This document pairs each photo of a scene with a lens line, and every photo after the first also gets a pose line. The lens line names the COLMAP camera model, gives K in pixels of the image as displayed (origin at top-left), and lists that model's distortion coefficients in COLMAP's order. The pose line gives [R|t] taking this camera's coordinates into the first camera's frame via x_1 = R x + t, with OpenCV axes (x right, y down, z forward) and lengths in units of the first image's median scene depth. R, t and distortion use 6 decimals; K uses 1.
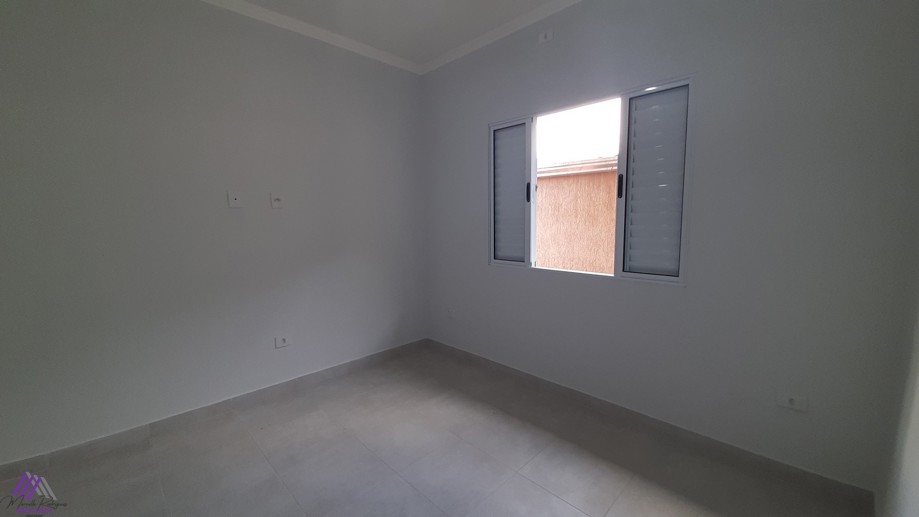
lens RADIAL K [[359.6, 0, 458.7], [0, 359.6, 255.4], [0, 0, 1]] dist [-0.003504, -0.000398]
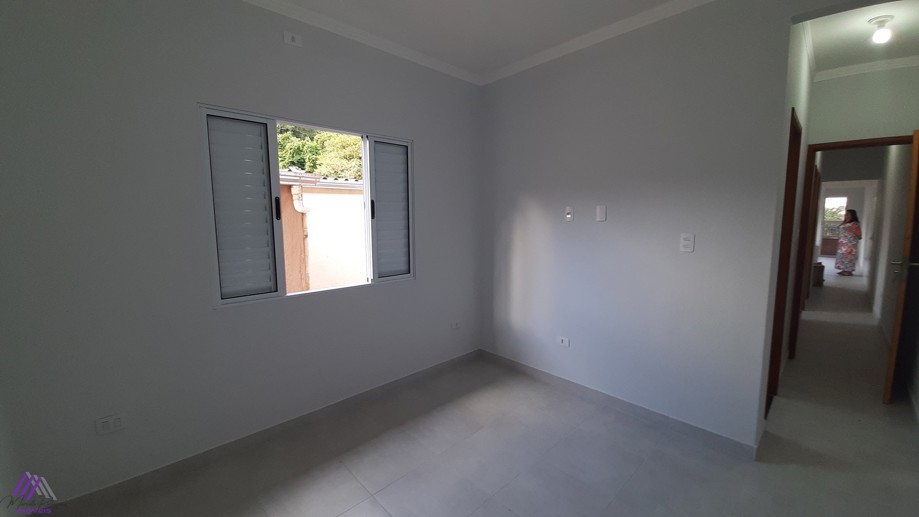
lens RADIAL K [[359.6, 0, 458.7], [0, 359.6, 255.4], [0, 0, 1]] dist [-0.003504, -0.000398]
pose [[0.036029, -0.099989, 0.994336, -0.759371], [0.109393, 0.989398, 0.095529, -0.119131], [-0.993345, 0.105331, 0.046585, 0.650288]]
